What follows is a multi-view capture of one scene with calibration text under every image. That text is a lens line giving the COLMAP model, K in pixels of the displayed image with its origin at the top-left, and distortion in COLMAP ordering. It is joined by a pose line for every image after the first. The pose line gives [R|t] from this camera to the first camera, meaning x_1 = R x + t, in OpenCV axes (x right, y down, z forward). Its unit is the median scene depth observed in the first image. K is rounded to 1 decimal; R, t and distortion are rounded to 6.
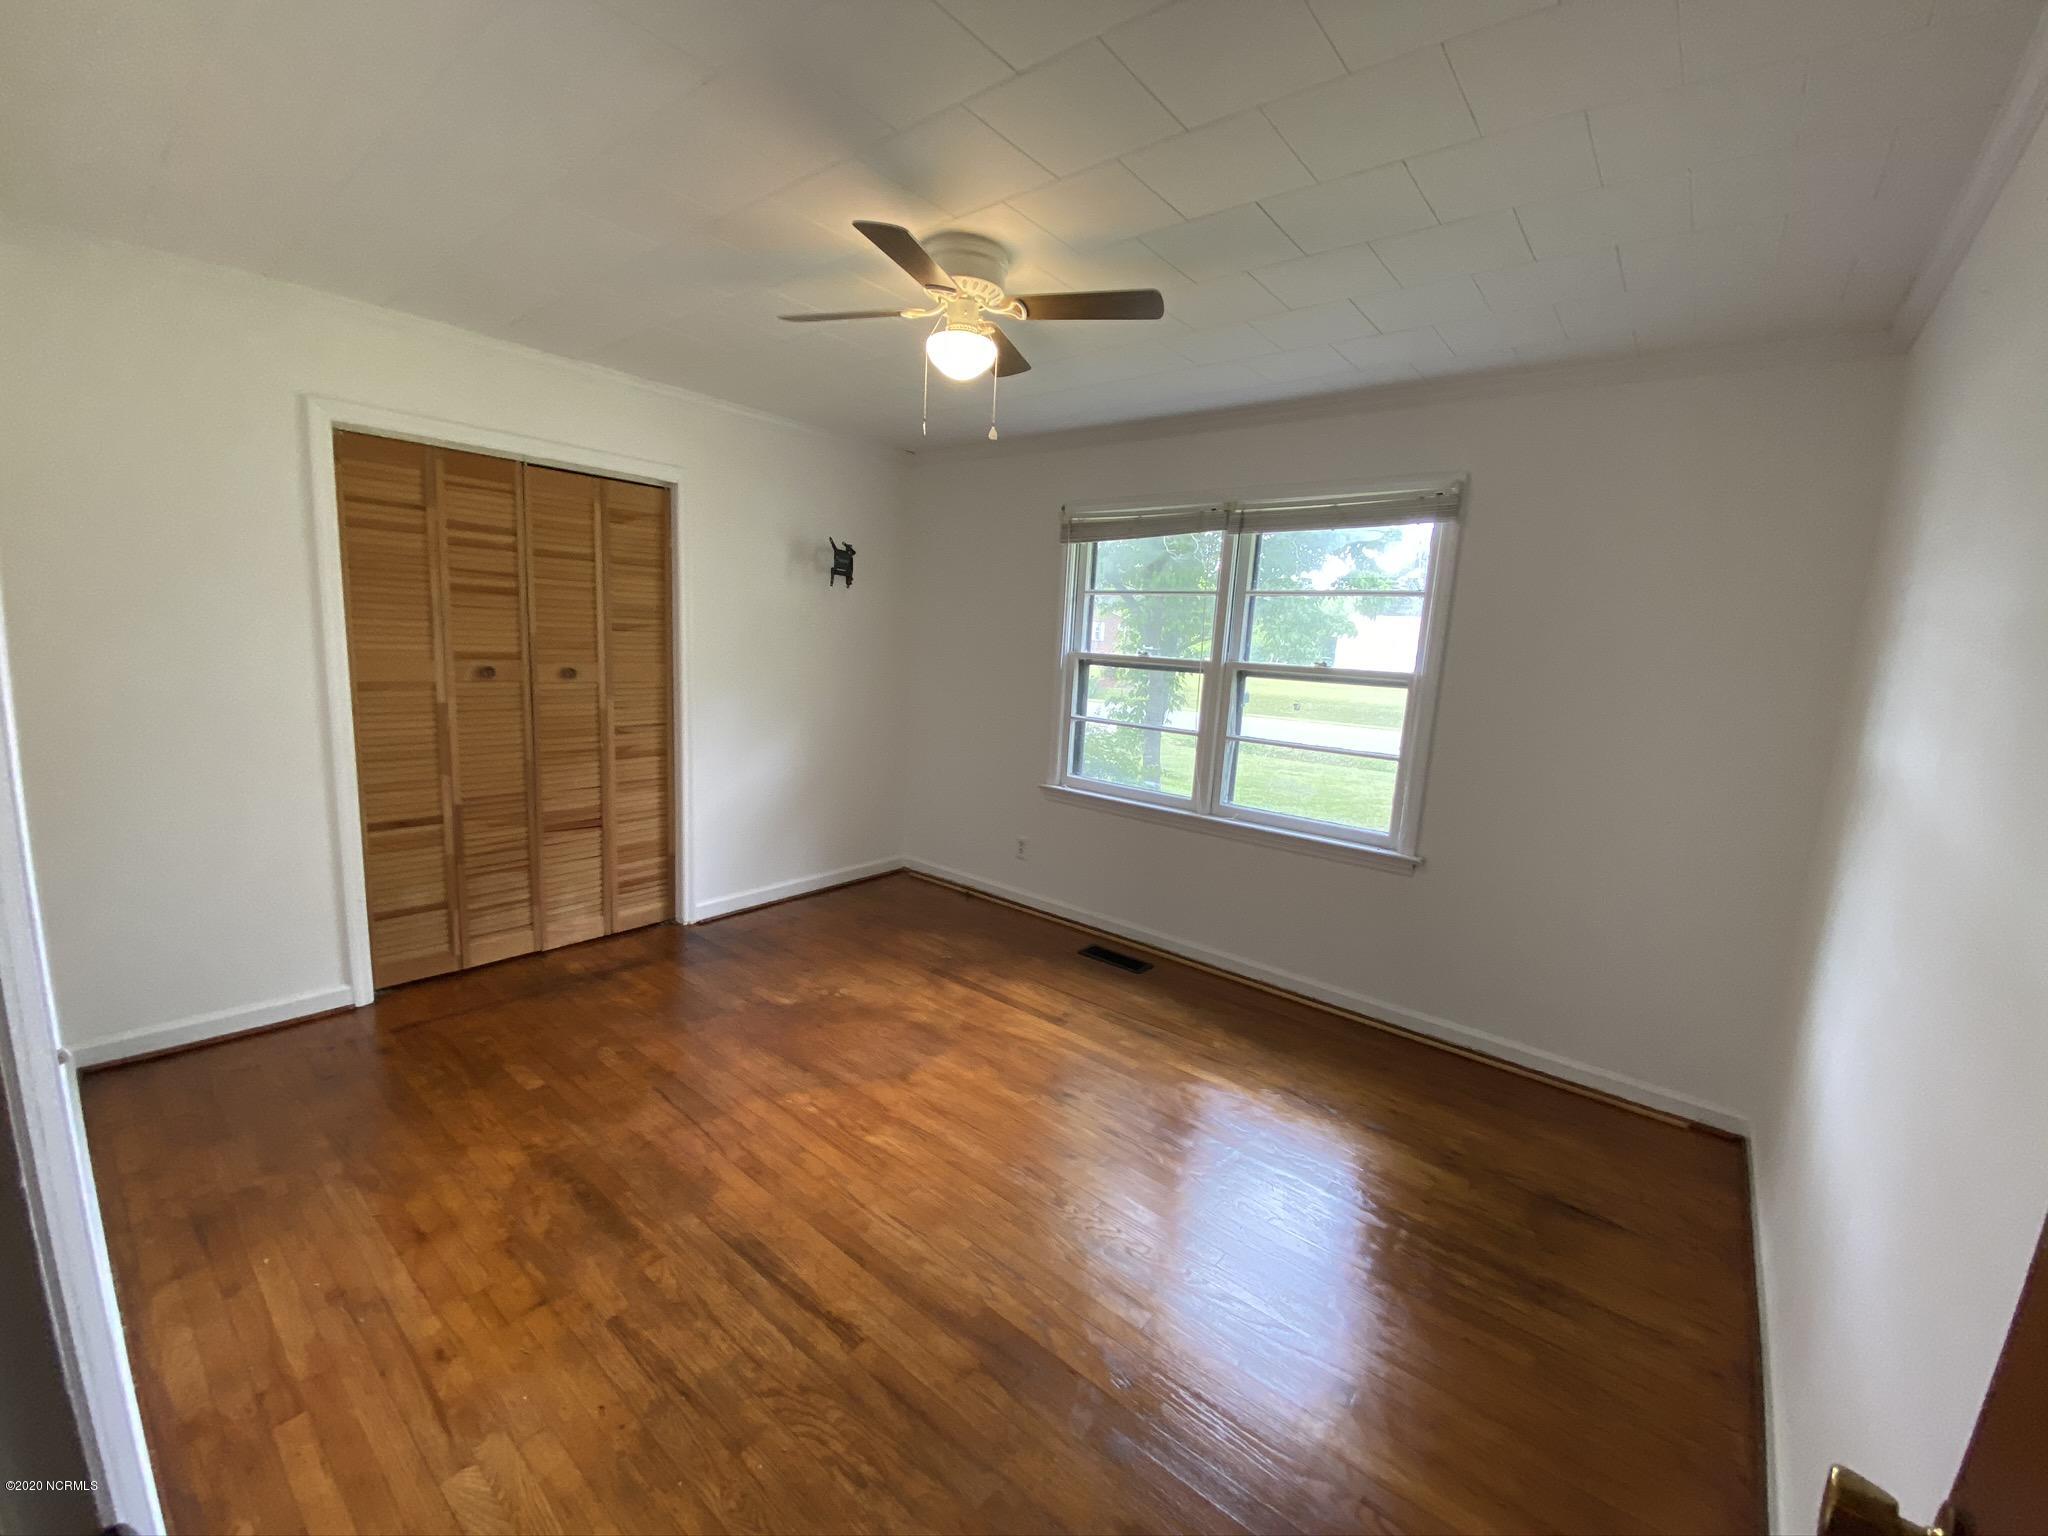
lens RADIAL K [[822.8, 0, 1034.9], [0, 822.8, 767.8], [0, 0, 1]] dist [0.015004, -0.015183]
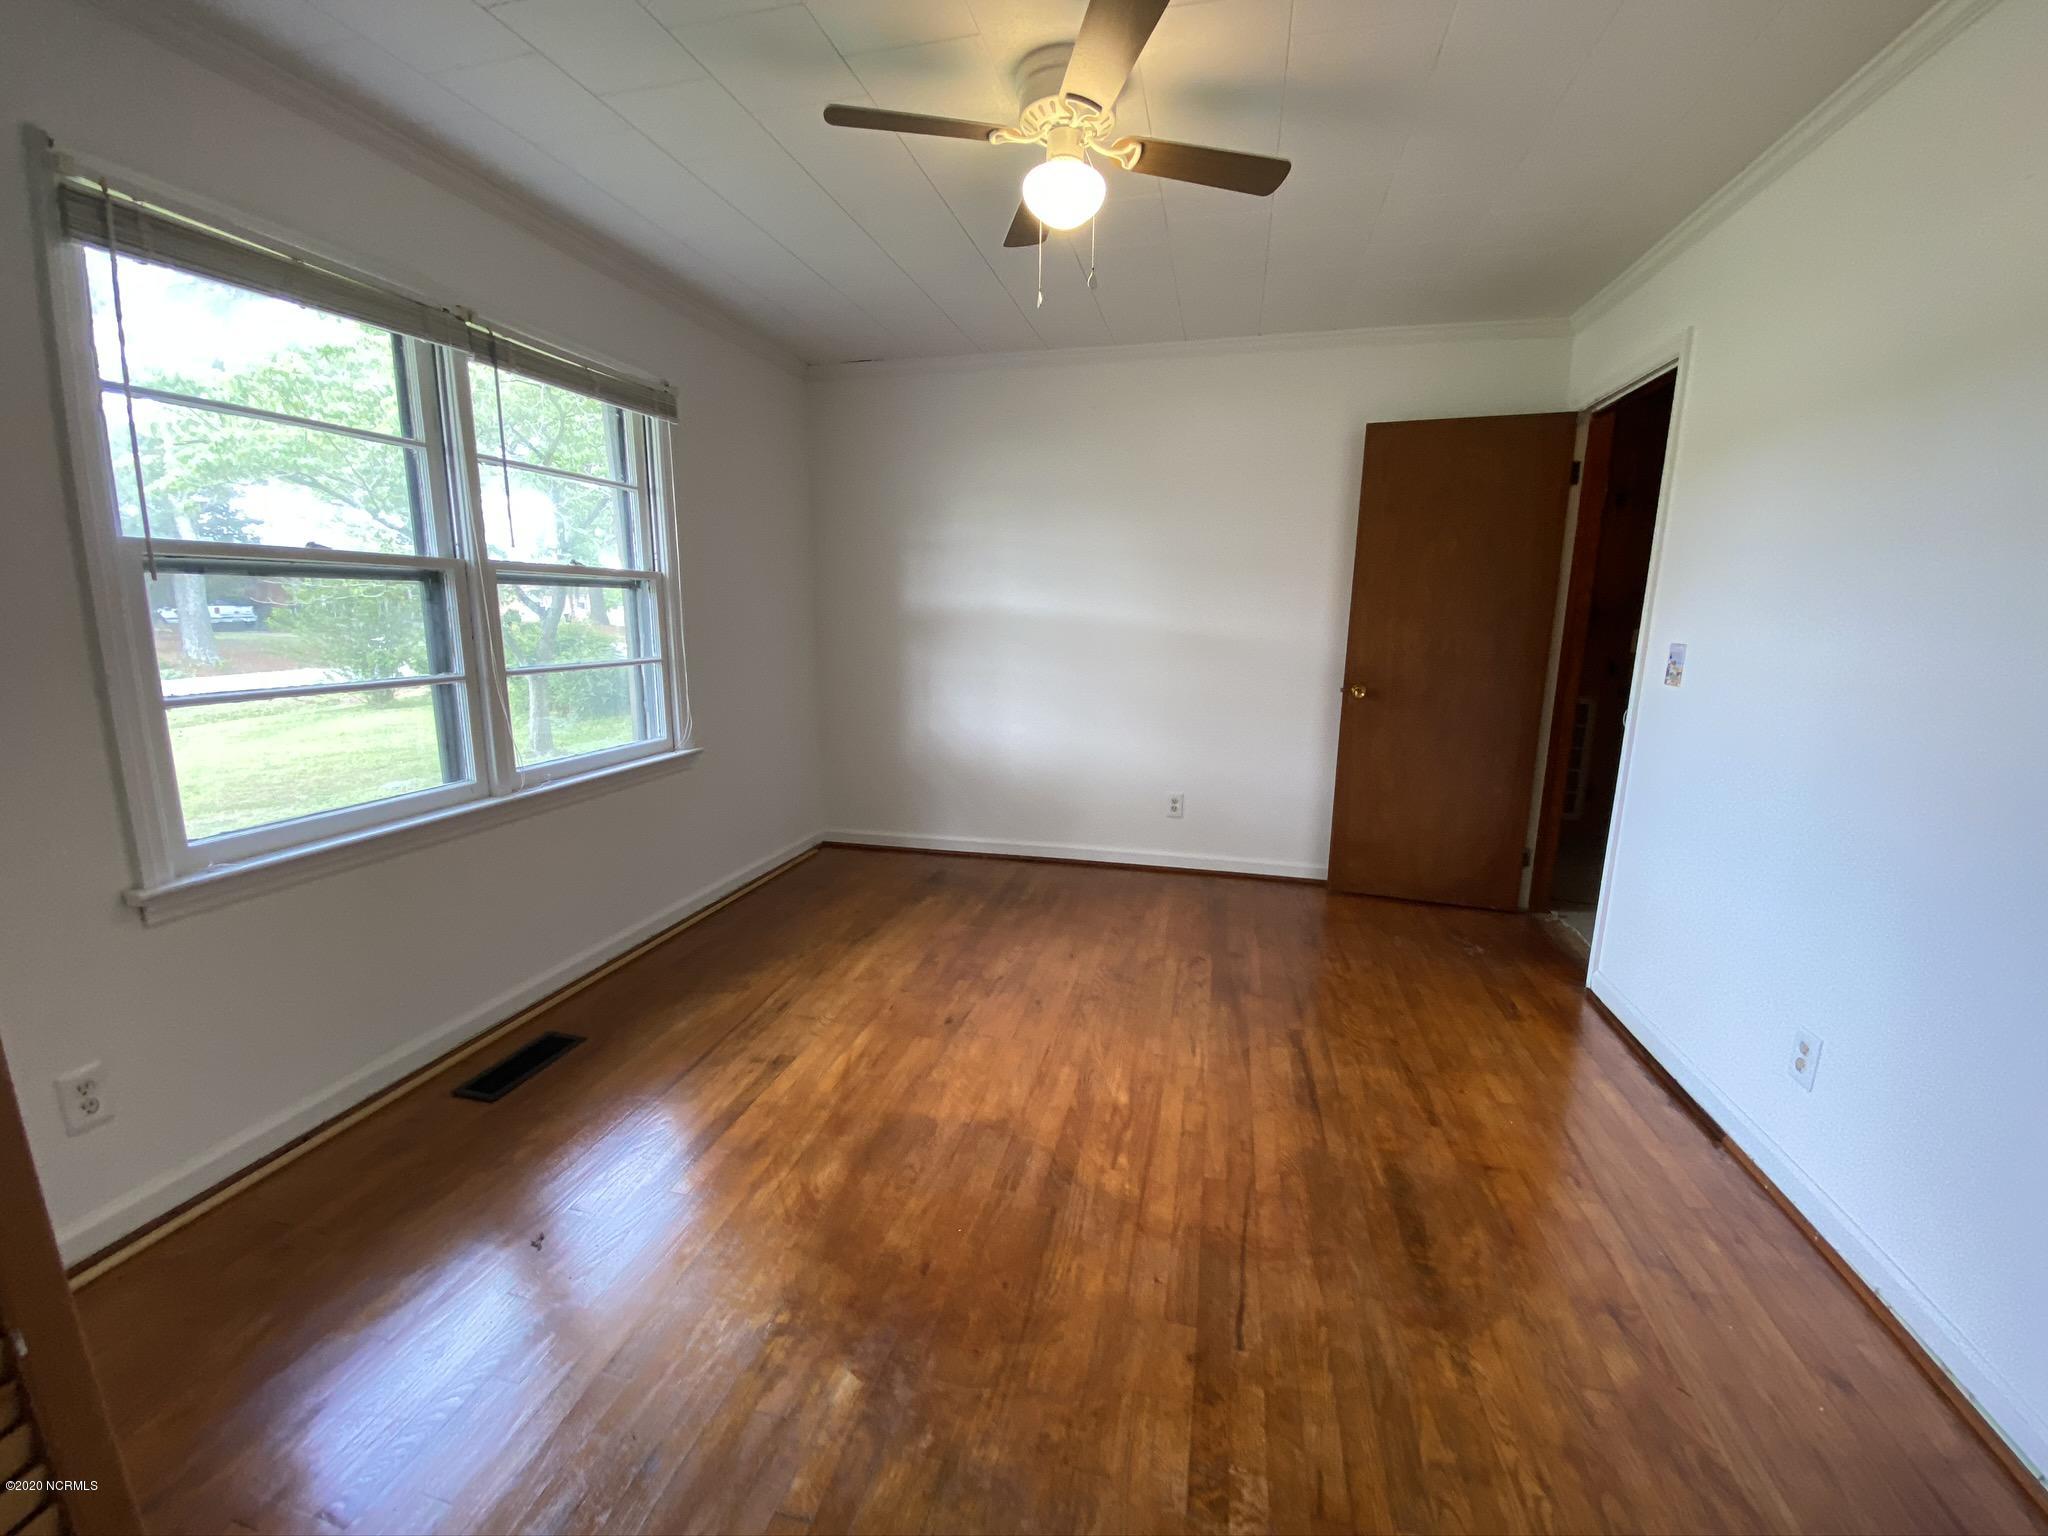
lens RADIAL K [[839.6, 0, 1024.6], [0, 839.6, 765.9], [0, 0, 1]] dist [0.068373, -0.040541]
pose [[-0.428566, -0.231563, 0.873332, -0.966598], [0.108298, 0.946465, 0.304099, -0.218775], [-0.896996, 0.224907, -0.380545, 1.493448]]
